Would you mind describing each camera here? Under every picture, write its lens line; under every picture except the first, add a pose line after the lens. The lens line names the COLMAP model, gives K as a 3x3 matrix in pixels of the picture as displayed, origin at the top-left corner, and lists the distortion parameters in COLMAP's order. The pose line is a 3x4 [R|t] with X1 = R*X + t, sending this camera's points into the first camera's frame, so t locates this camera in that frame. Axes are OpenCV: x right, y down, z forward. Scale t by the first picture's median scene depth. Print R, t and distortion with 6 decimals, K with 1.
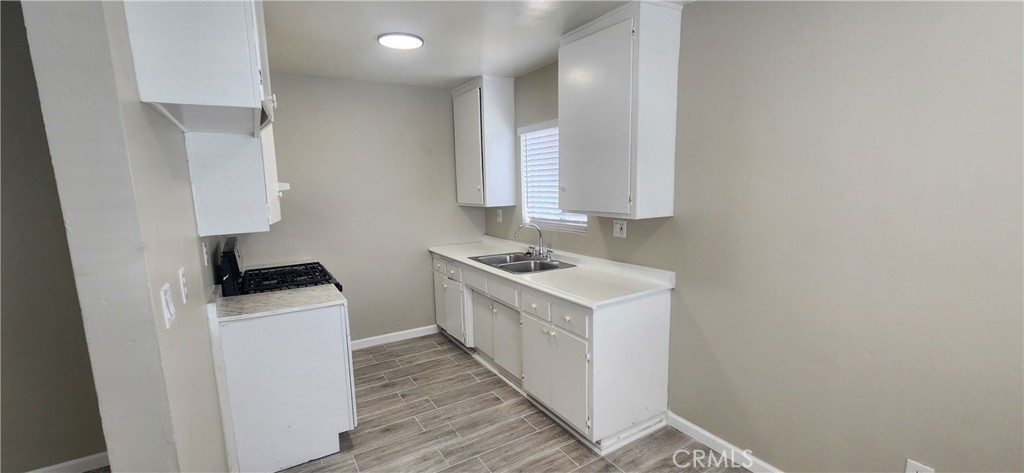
lens RADIAL K [[419.5, 0, 513.3], [0, 419.5, 245.2], [0, 0, 1]] dist [0.001907, 0.000145]
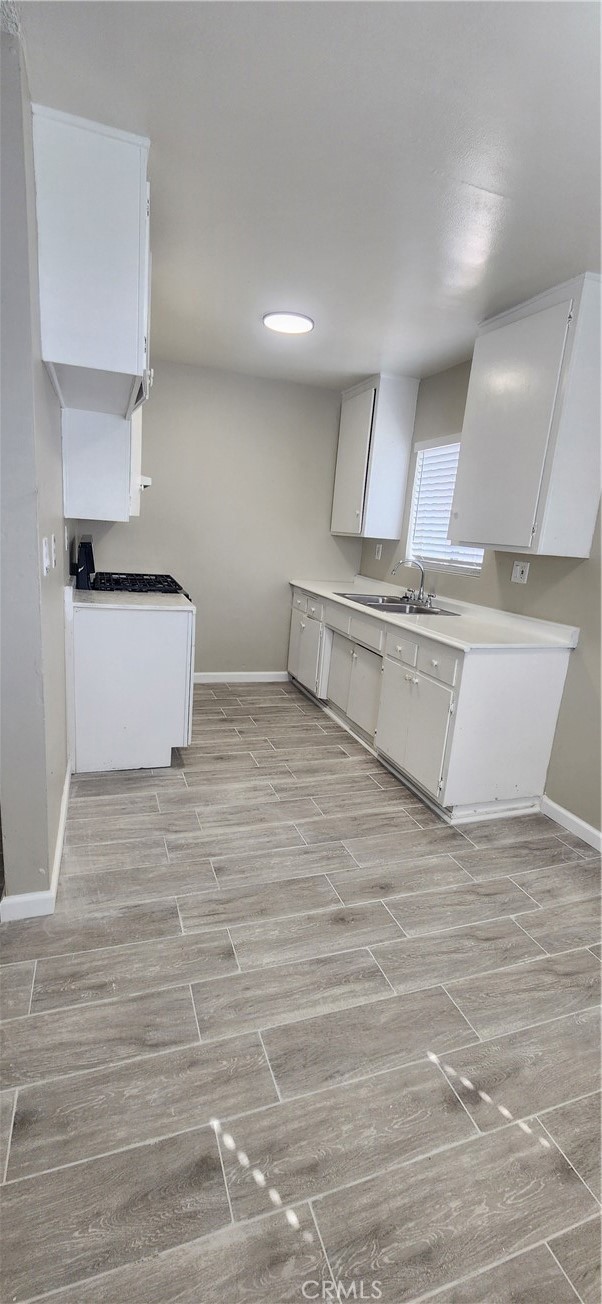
lens RADIAL K [[534.2, 0, 296.9], [0, 534.2, 647.2], [0, 0, 1]] dist [0.001907, 0.000145]
pose [[0.973328, 0.143711, -0.178827, 0.039615], [-0.131408, 0.988183, 0.078902, 0.082782], [0.188053, -0.053298, 0.980712, -0.109143]]
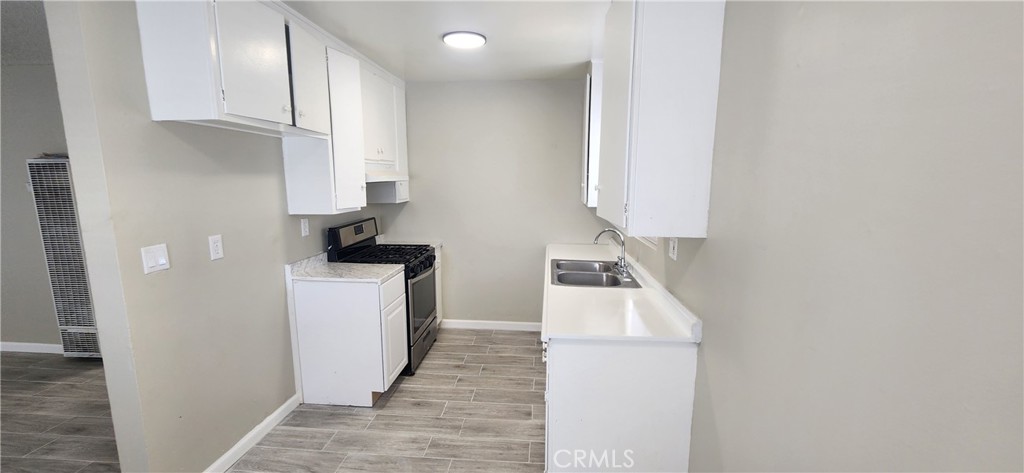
lens RADIAL K [[419.5, 0, 508.2], [0, 419.5, 250.6], [0, 0, 1]] dist [0.001907, 0.000145]
pose [[0.804909, 0.125819, -0.579906, 0.468802], [-0.107765, 0.992006, 0.065653, -0.053261], [0.583531, 0.009649, 0.812034, 0.243573]]
